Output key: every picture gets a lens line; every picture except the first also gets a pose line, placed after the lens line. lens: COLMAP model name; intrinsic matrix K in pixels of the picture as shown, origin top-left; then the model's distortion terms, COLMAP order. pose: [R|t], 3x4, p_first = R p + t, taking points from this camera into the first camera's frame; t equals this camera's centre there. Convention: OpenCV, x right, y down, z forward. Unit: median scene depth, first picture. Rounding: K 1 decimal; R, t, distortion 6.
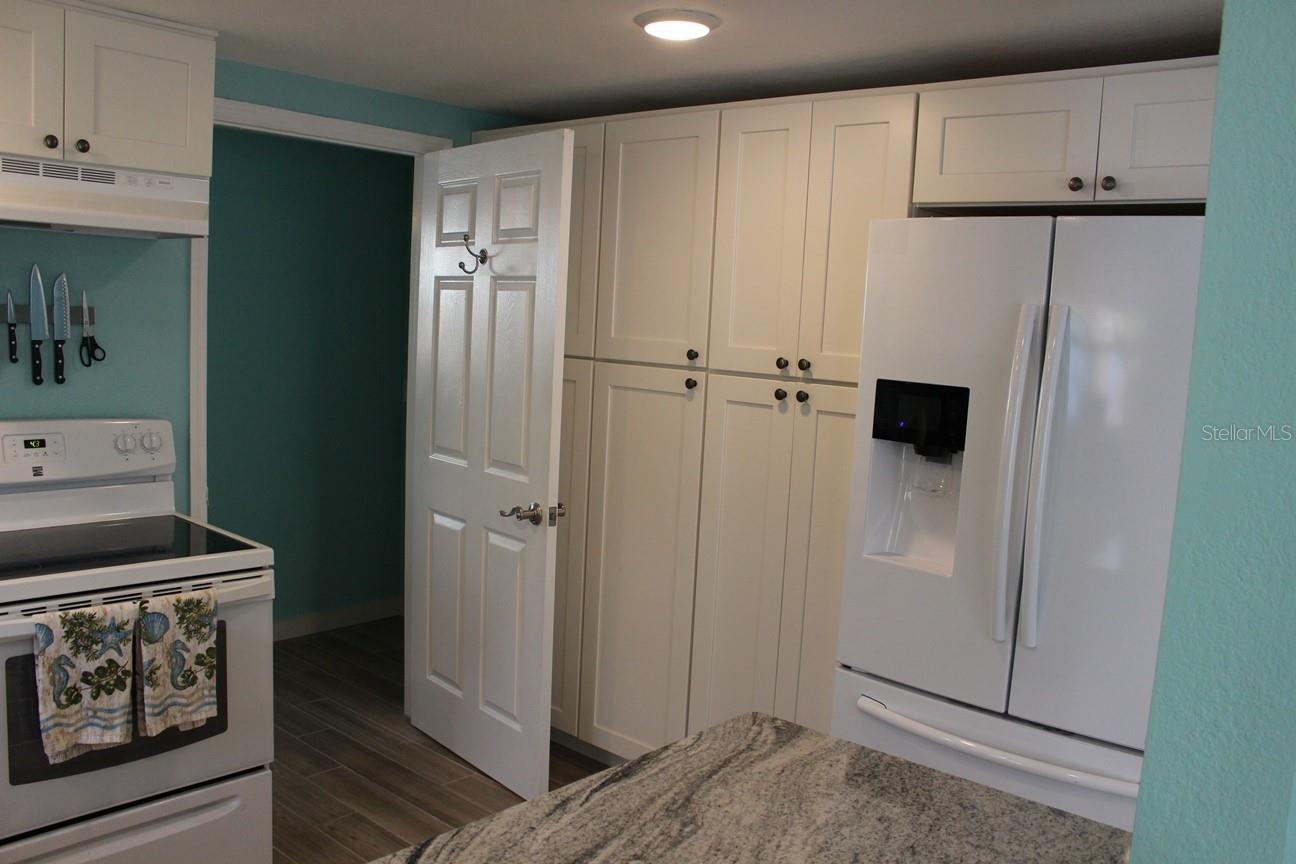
lens RADIAL K [[1071.8, 0, 652.7], [0, 1071.8, 441.4], [0, 0, 1]] dist [-0.155465, 0.115098]
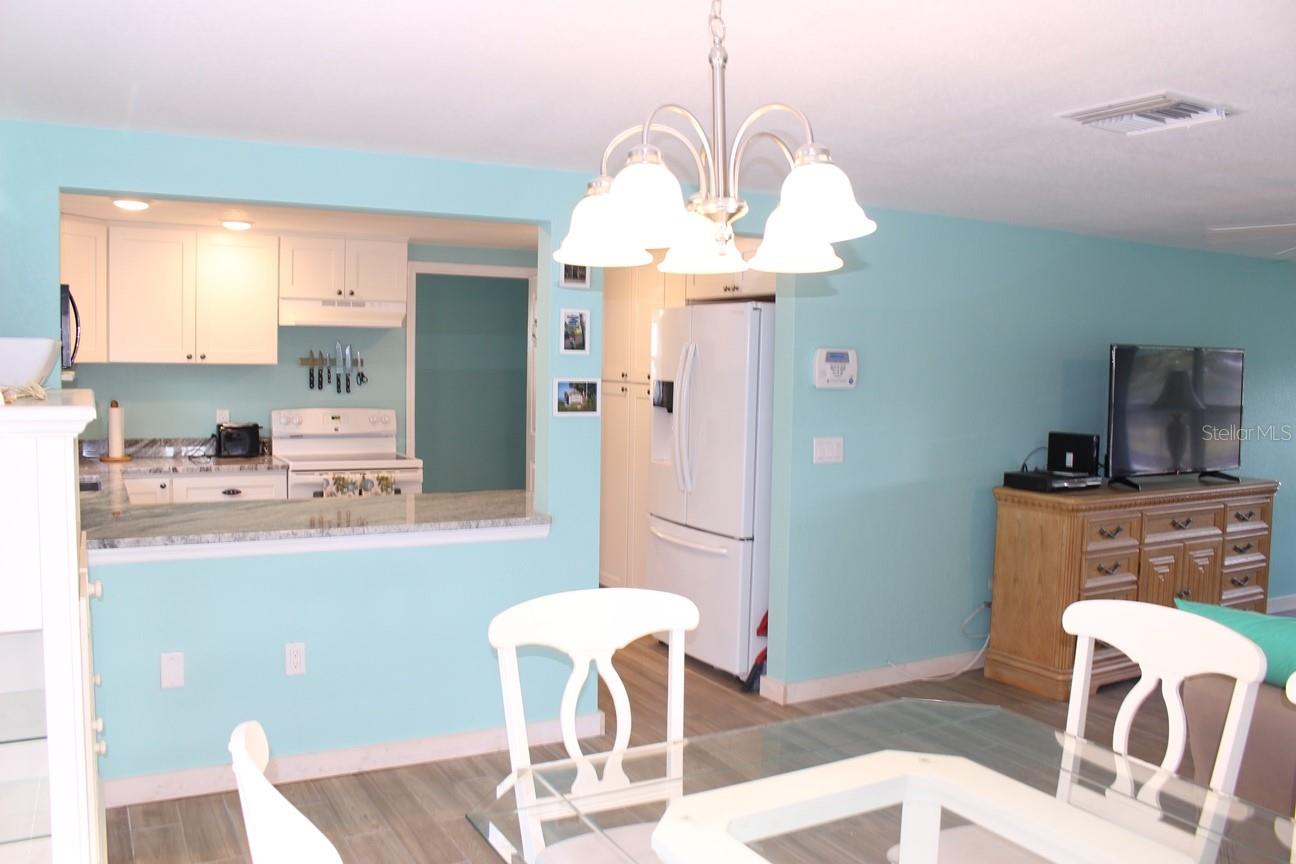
lens RADIAL K [[1071.8, 0, 655.0], [0, 1071.8, 430.4], [0, 0, 1]] dist [-0.155465, 0.115098]
pose [[0.942753, -0.009172, -0.333367, 0.979706], [-0.011614, 0.998113, -0.060303, 0.185448], [0.333291, 0.060723, 0.940867, -1.129403]]
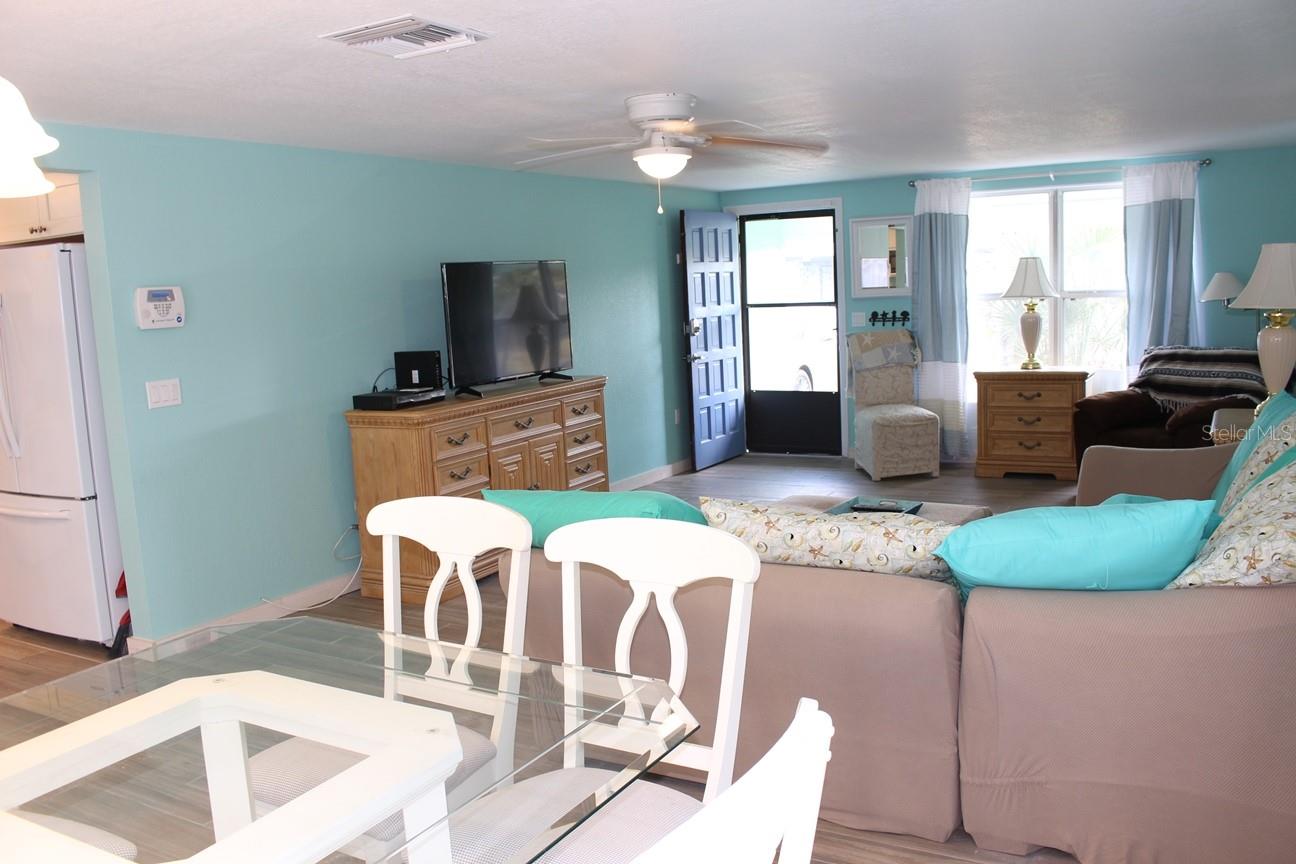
lens RADIAL K [[1071.8, 0, 652.0], [0, 1071.8, 432.1], [0, 0, 1]] dist [-0.155465, 0.115098]
pose [[0.973770, -0.122321, 0.191858, 1.103532], [0.118328, 0.992453, 0.032178, 0.210584], [-0.194346, -0.008632, 0.980895, -1.143403]]
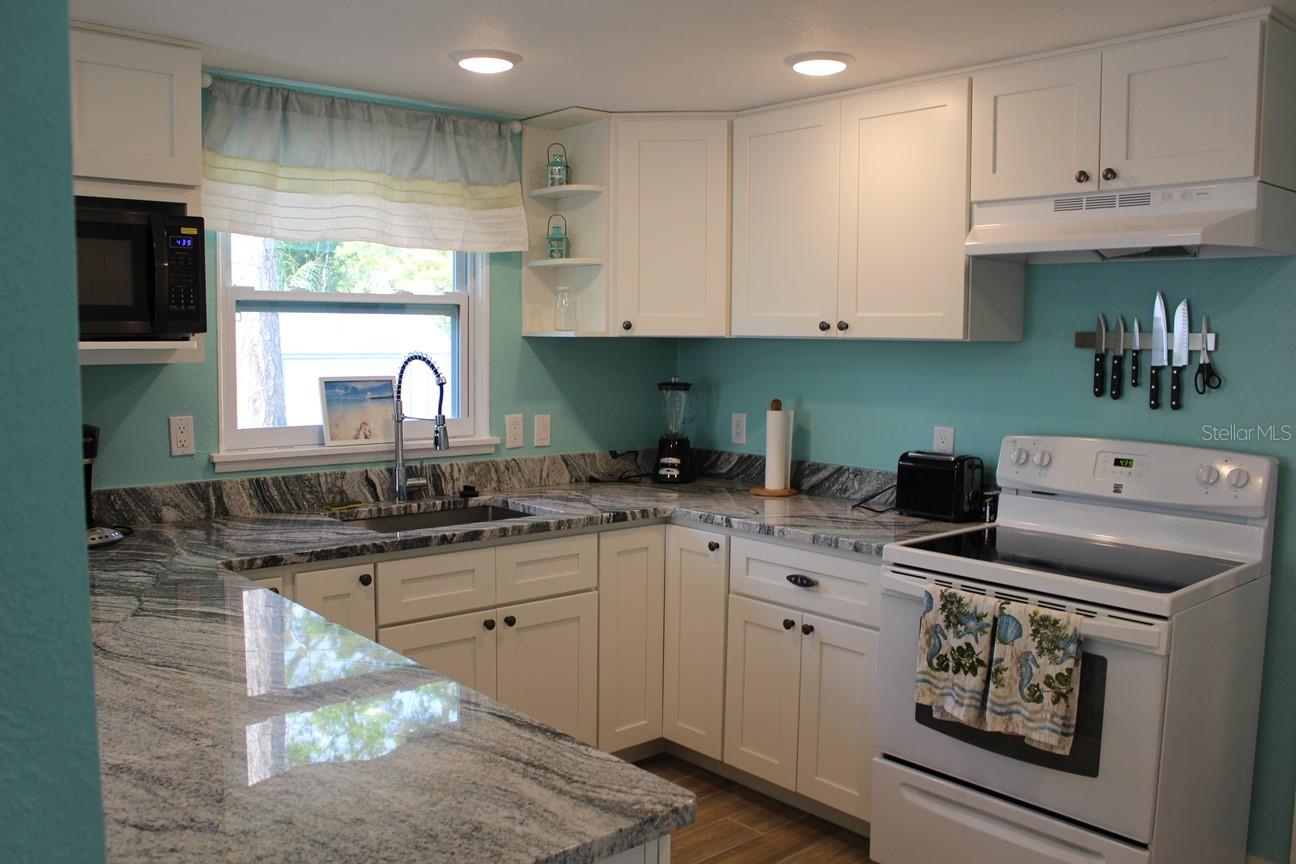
lens RADIAL K [[1071.8, 0, 642.3], [0, 1071.8, 443.5], [0, 0, 1]] dist [-0.155465, 0.115098]
pose [[-0.129823, 0.045019, -0.990515, 0.570351], [-0.133378, 0.989097, 0.062436, -0.020036], [0.982525, 0.140218, -0.122403, 0.712332]]
